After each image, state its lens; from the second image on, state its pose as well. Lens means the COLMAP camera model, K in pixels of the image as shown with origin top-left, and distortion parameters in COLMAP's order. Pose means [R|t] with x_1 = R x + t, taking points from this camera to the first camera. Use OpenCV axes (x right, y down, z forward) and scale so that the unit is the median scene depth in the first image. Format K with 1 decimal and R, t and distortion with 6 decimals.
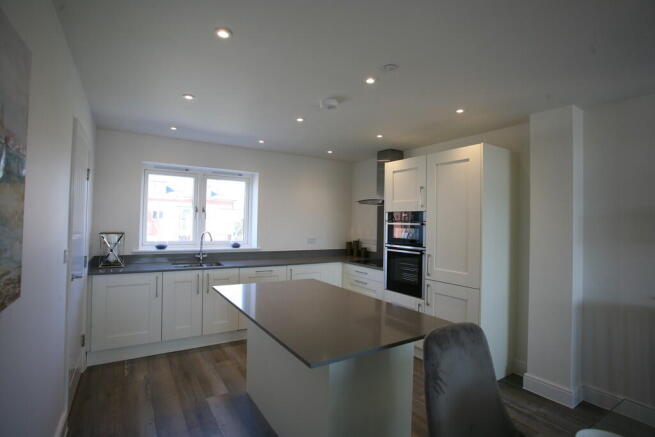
lens RADIAL K [[322.6, 0, 327.5], [0, 322.6, 218.5], [0, 0, 1]] dist [-0.002356, -0.000255]
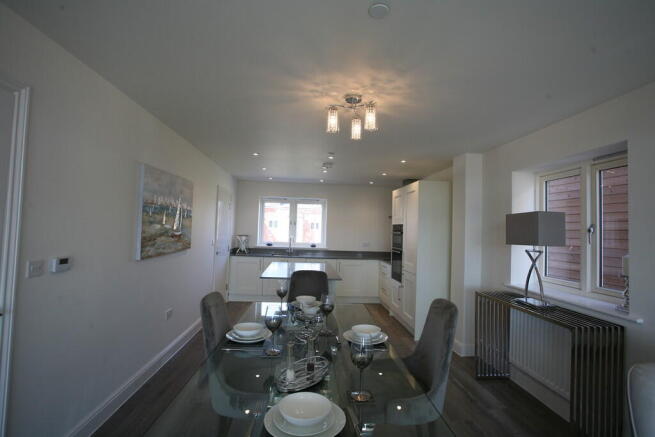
lens RADIAL K [[322.6, 0, 327.5], [0, 322.6, 218.5], [0, 0, 1]] dist [-0.002356, -0.000255]
pose [[0.888361, -0.006935, -0.459094, 0.531797], [-0.009384, 0.999403, -0.033255, 0.002548], [0.459050, 0.033851, 0.887765, -0.382815]]
